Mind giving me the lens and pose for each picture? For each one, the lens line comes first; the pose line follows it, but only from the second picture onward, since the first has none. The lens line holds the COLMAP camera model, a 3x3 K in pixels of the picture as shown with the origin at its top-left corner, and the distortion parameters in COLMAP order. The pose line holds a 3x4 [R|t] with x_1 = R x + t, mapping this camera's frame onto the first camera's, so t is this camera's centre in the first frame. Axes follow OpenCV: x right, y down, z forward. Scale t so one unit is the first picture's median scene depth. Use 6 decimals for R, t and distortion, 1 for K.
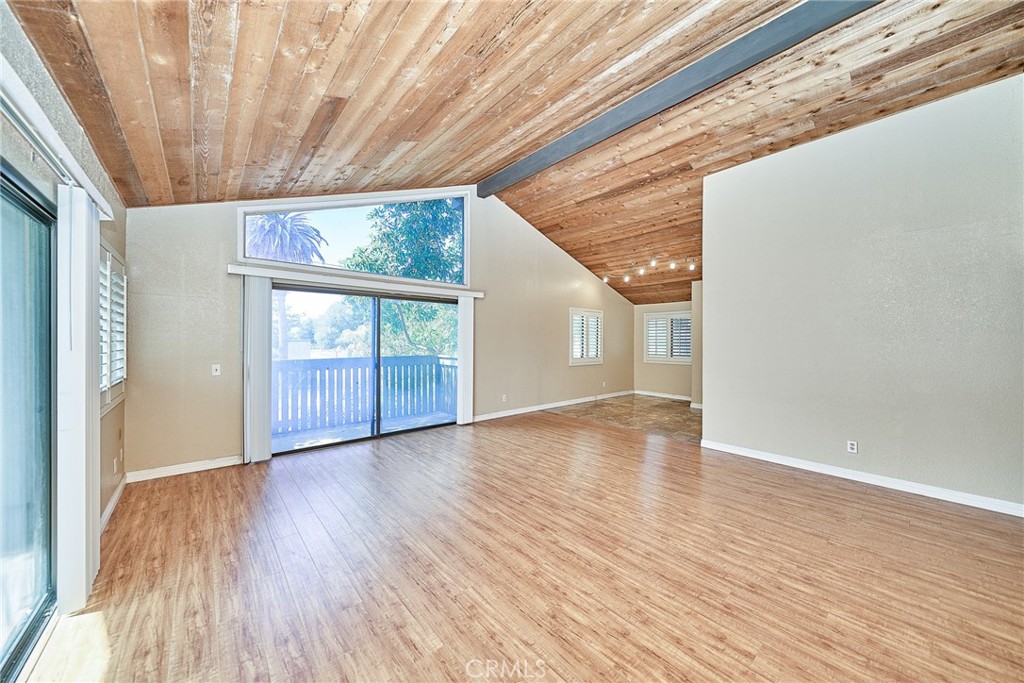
lens RADIAL K [[345.9, 0, 496.3], [0, 345.9, 340.7], [0, 0, 1]] dist [-0.000143, -0.000125]
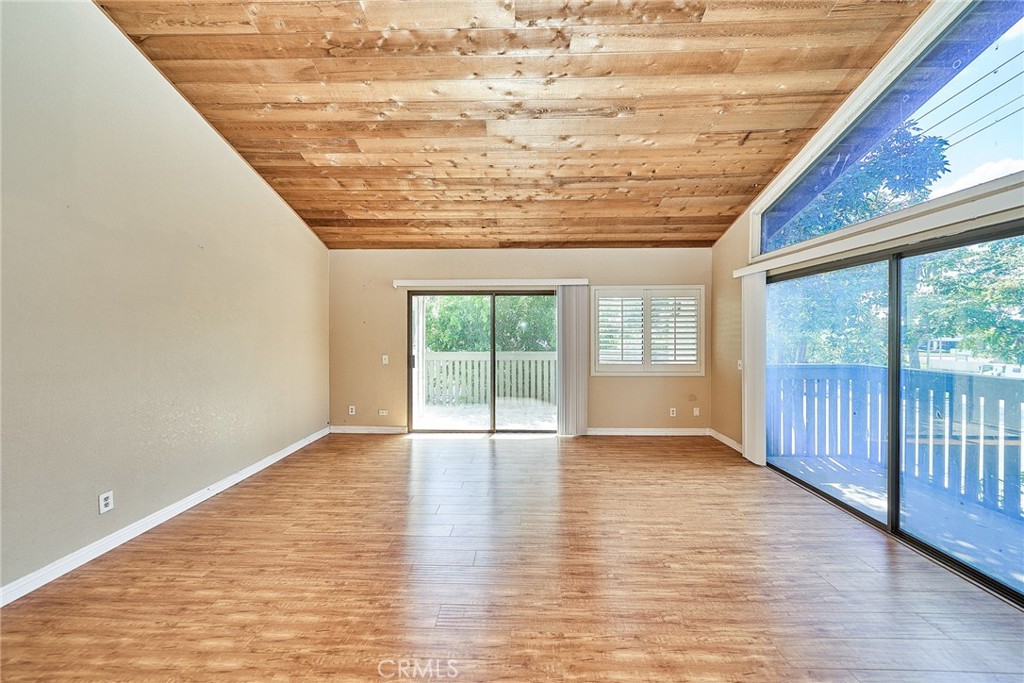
lens RADIAL K [[361.9, 0, 516.3], [0, 361.9, 333.6], [0, 0, 1]] dist [-0.000947, -0.000259]
pose [[-0.647456, 0.000684, -0.762103, 0.654715], [-0.003641, 0.999985, 0.003991, -0.022519], [0.762094, 0.005359, -0.647444, 1.409832]]
